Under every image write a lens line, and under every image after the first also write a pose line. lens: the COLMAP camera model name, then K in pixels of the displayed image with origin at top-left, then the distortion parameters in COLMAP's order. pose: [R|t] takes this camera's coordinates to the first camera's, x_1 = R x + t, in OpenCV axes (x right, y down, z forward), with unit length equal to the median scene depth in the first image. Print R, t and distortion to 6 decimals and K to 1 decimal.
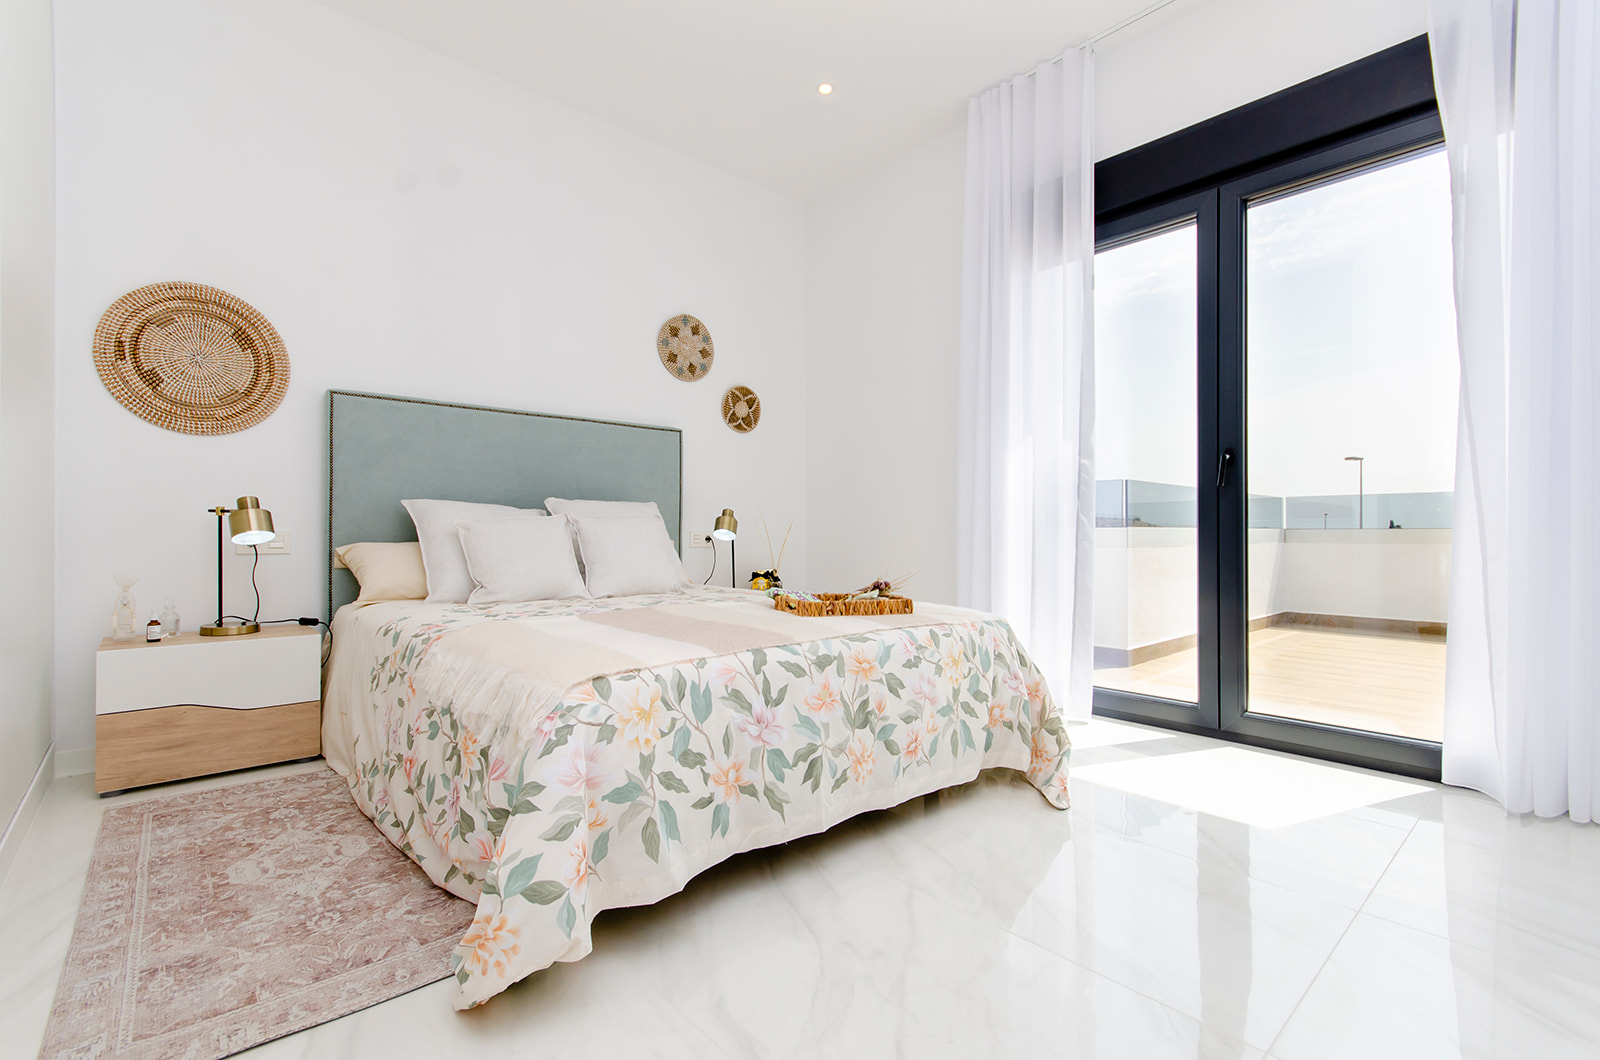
lens RADIAL K [[720.6, 0, 800.0], [0, 720.6, 530.0], [0, 0, 1]] dist [0.000770, 0.001593]
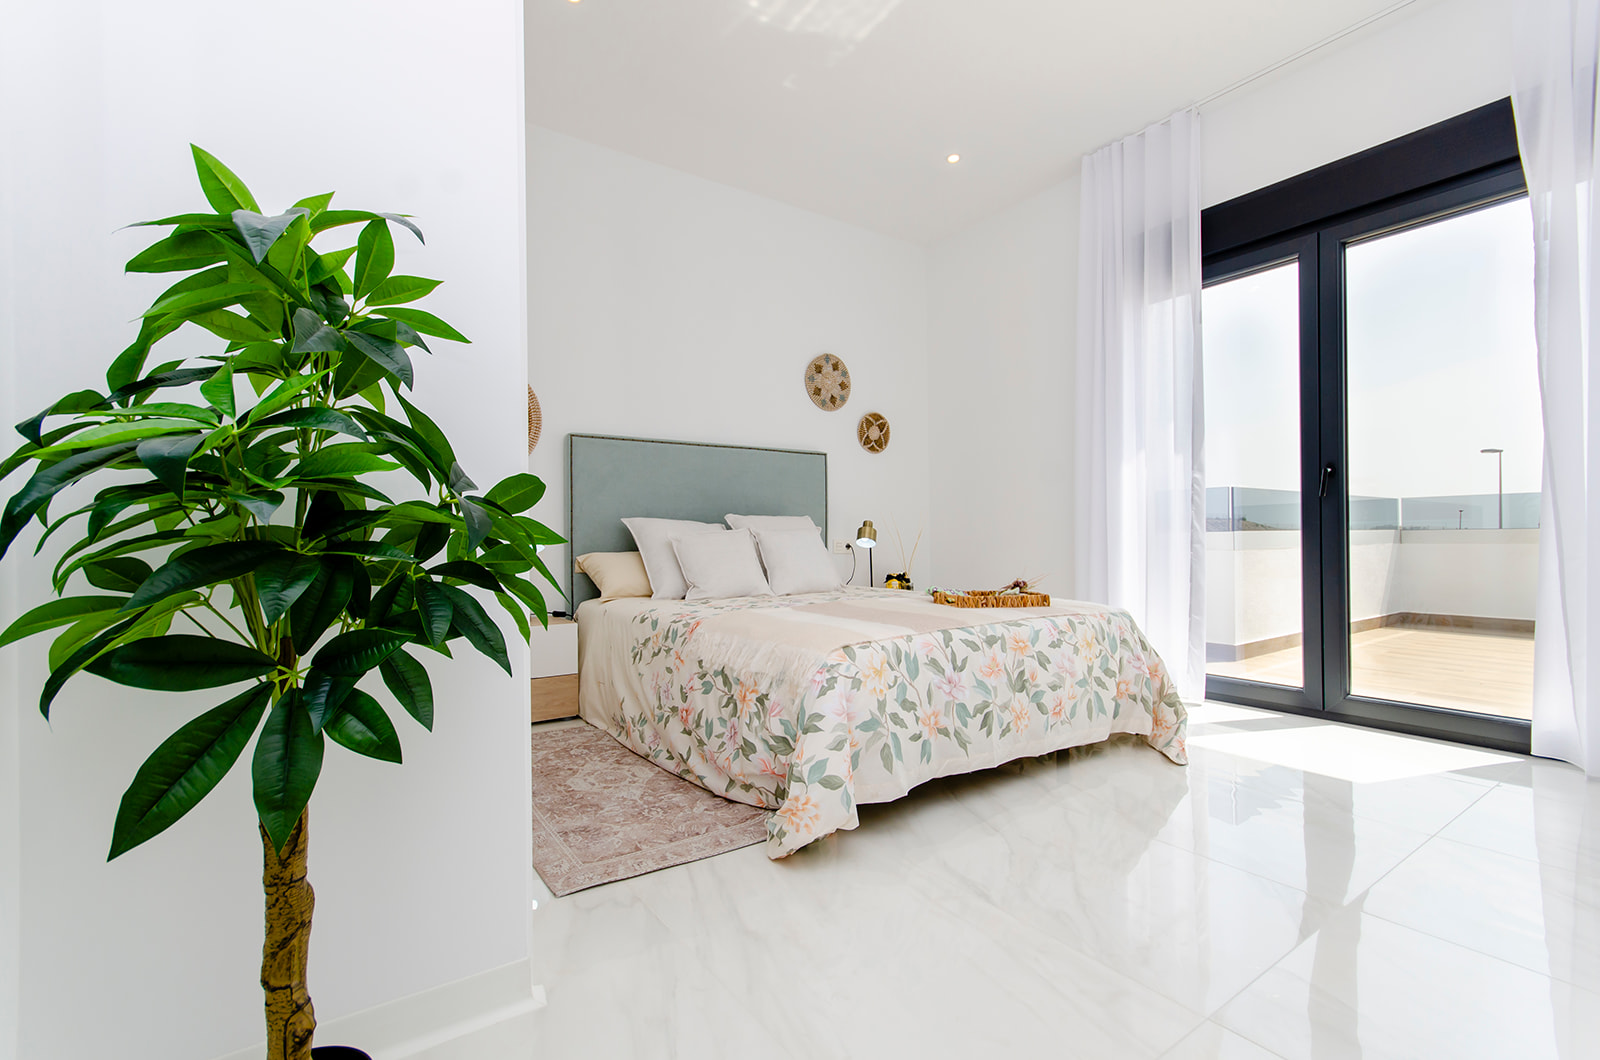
lens RADIAL K [[708.5, 0, 798.3], [0, 708.5, 539.9], [0, 0, 1]] dist [0.000833, 0.000320]
pose [[0.992409, -0.011469, -0.122446, -0.146033], [0.012405, 0.999899, 0.006883, -0.013908], [0.122355, -0.008349, 0.992451, -0.306215]]
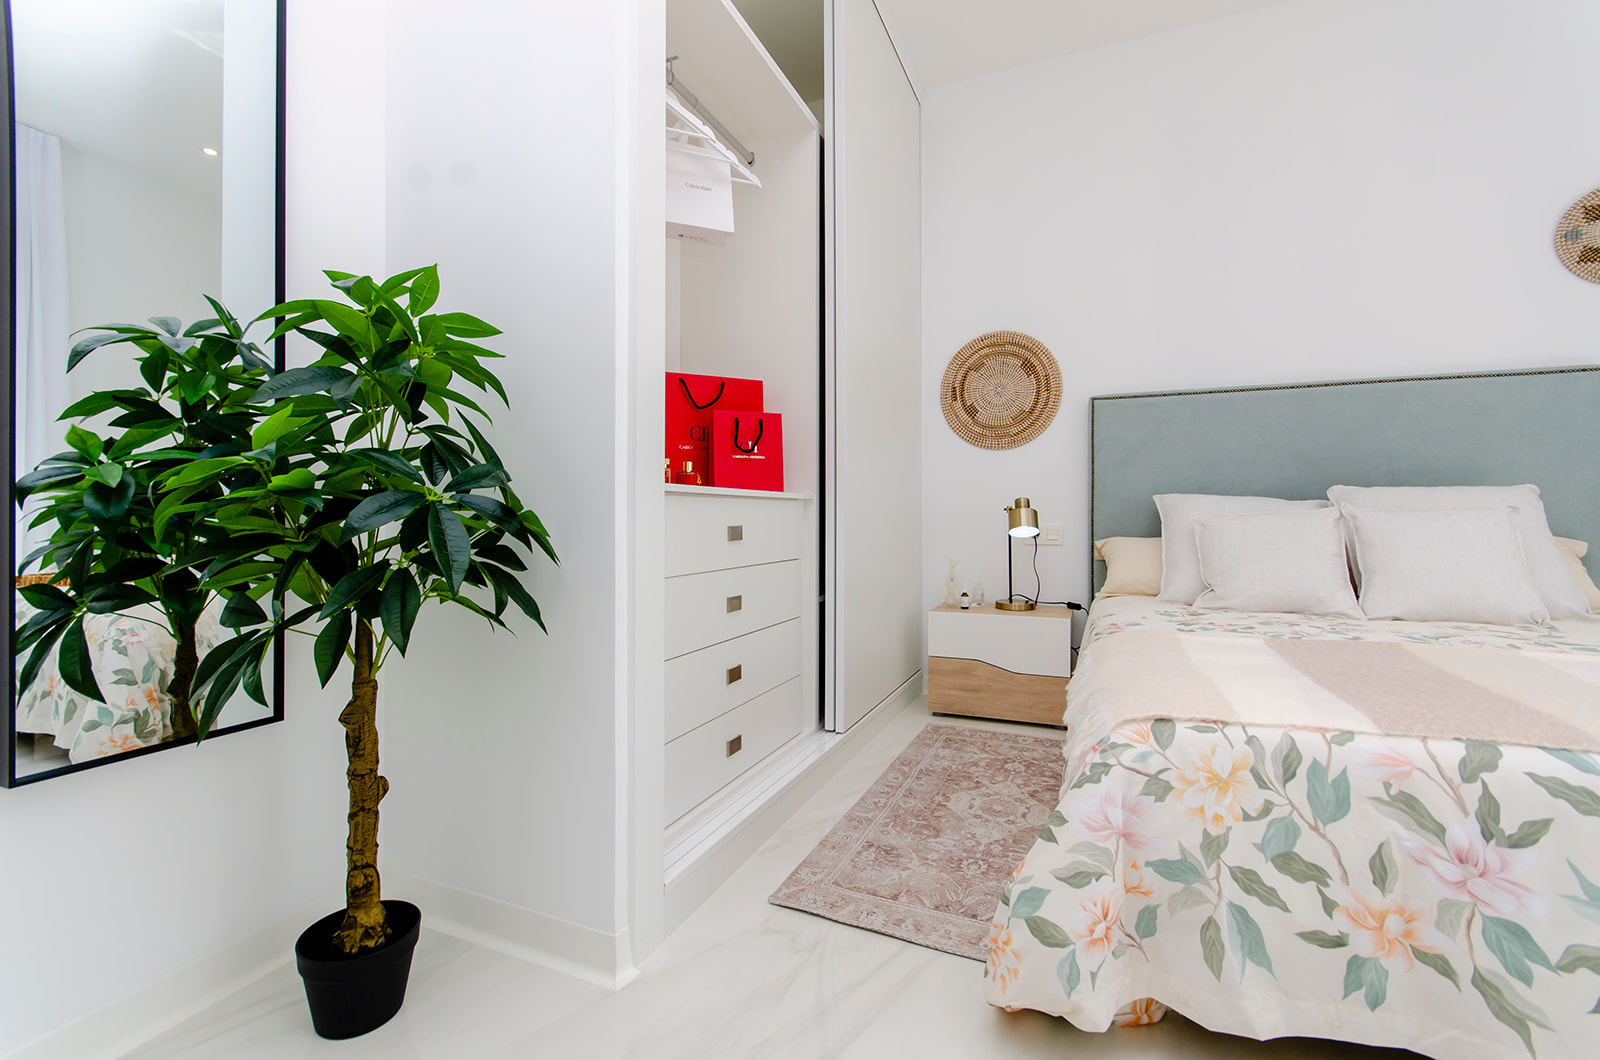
lens RADIAL K [[711.6, 0, 788.4], [0, 711.6, 516.6], [0, 0, 1]] dist [0.000927, 0.000637]
pose [[0.415514, -0.000929, -0.909586, 0.214511], [0.005138, 0.999986, 0.001325, -0.024519], [0.909572, -0.005224, 0.415513, 0.194215]]
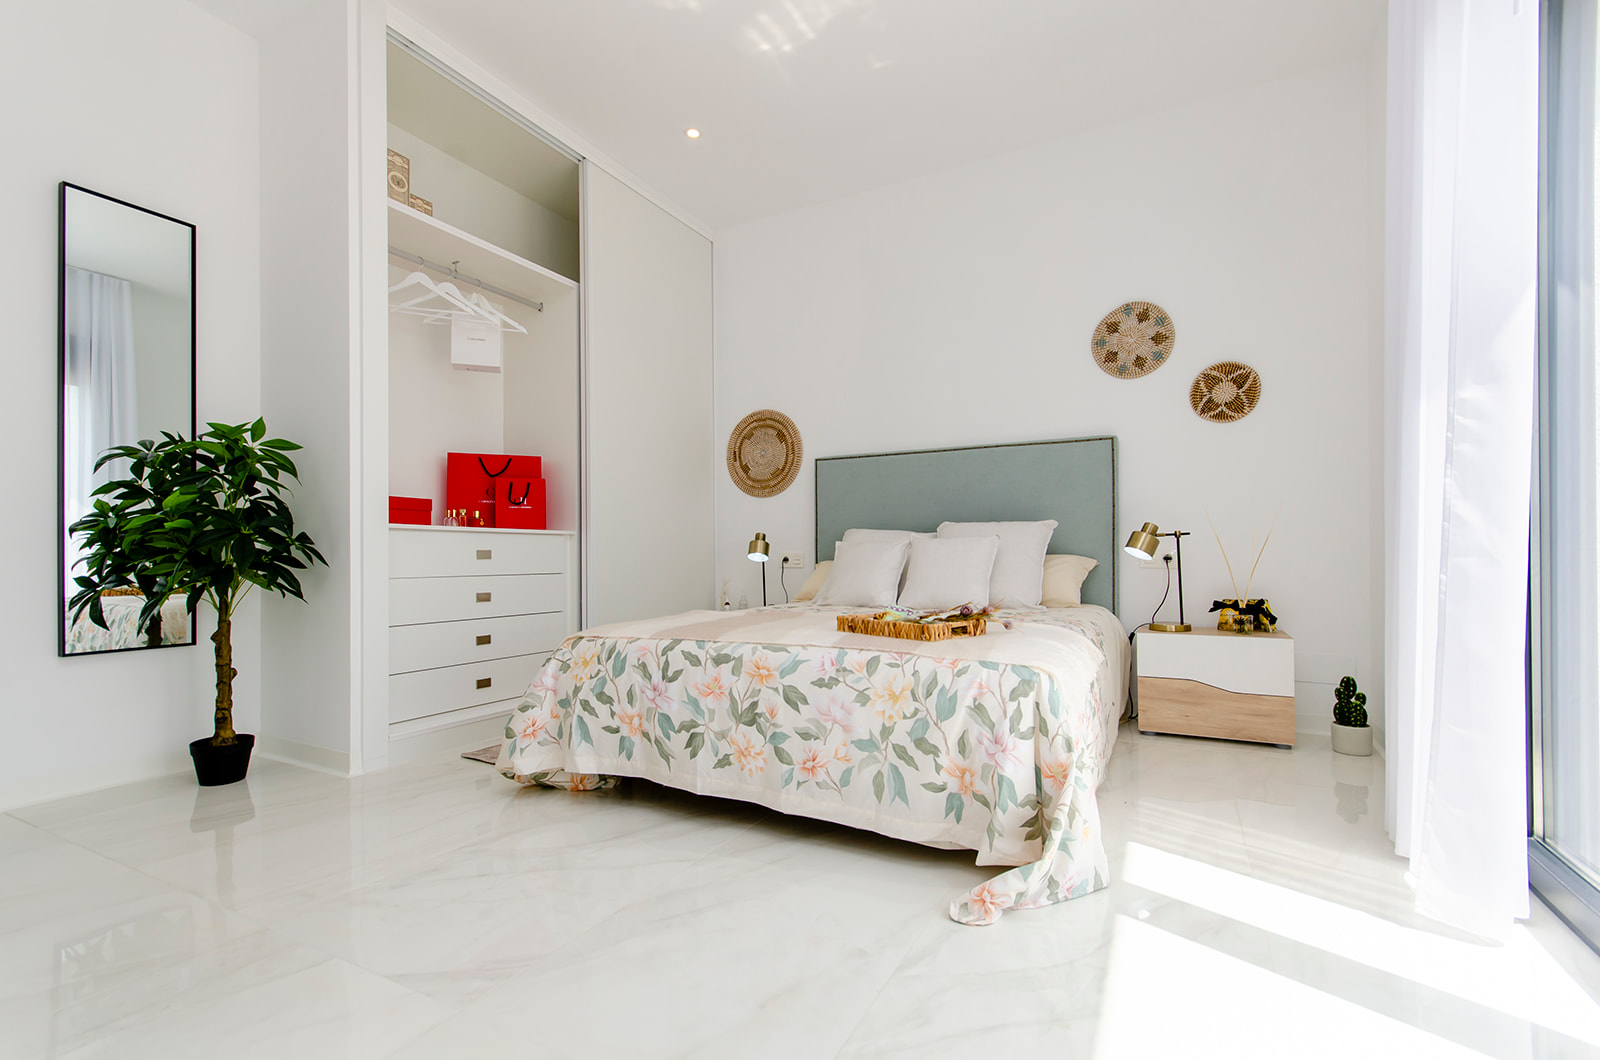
lens RADIAL K [[717.5, 0, 783.7], [0, 717.5, 556.1], [0, 0, 1]] dist [0.001283, 0.000408]
pose [[0.340540, -0.004108, -0.940221, 1.102153], [0.010097, 0.999949, -0.000712, 0.012823], [0.940176, -0.009251, 0.340564, 0.645142]]
